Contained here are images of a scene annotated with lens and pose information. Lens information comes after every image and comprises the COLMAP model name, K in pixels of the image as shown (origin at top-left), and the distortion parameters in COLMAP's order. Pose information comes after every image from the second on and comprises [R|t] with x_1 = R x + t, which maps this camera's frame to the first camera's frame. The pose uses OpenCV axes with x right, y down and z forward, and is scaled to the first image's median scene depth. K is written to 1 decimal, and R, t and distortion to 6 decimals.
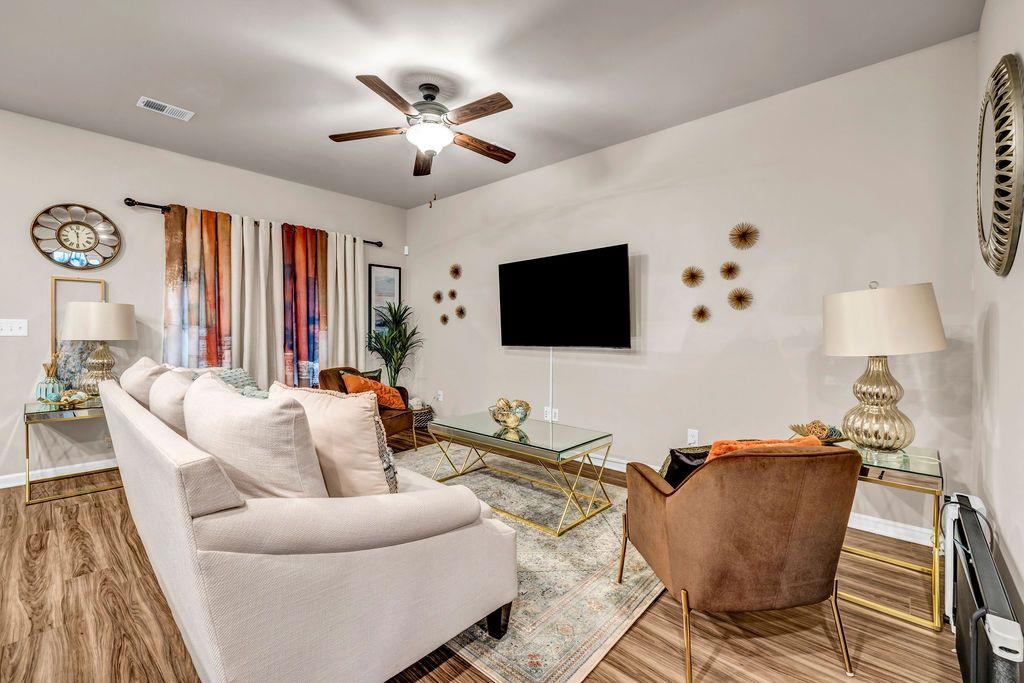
lens RADIAL K [[430.9, 0, 512.5], [0, 430.9, 334.3], [0, 0, 1]] dist [-0.005160, 0.000935]
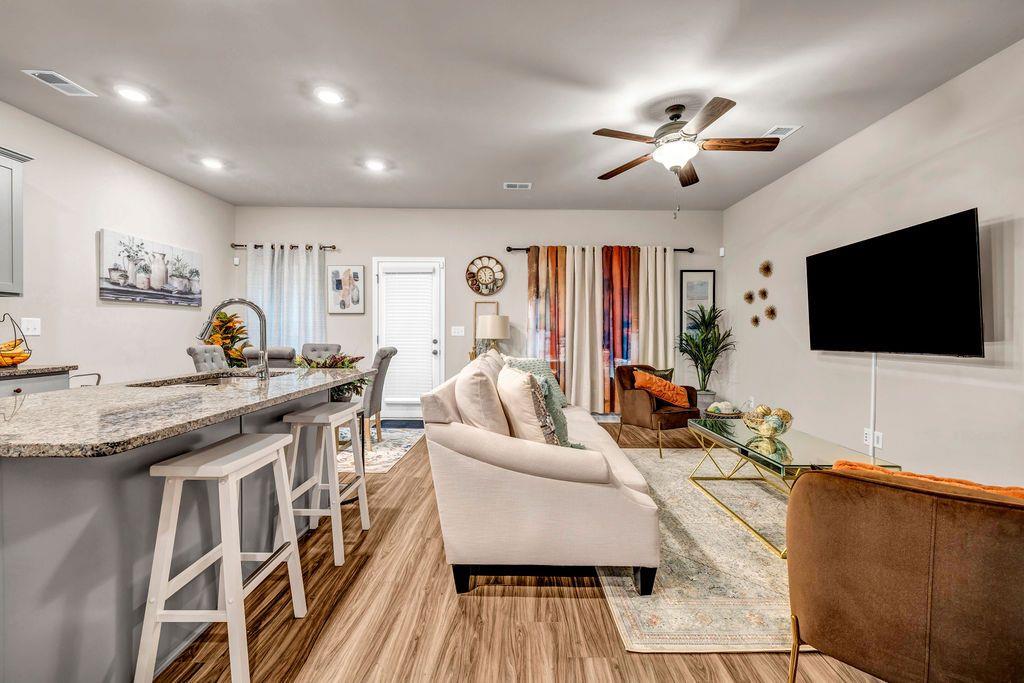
lens RADIAL K [[430.9, 0, 519.1], [0, 430.9, 336.2], [0, 0, 1]] dist [-0.005160, 0.000935]
pose [[0.679579, 0.004111, -0.733590, 0.244055], [-0.006614, 0.999978, -0.000524, 0.003251], [0.733572, 0.005208, 0.679592, -0.016331]]
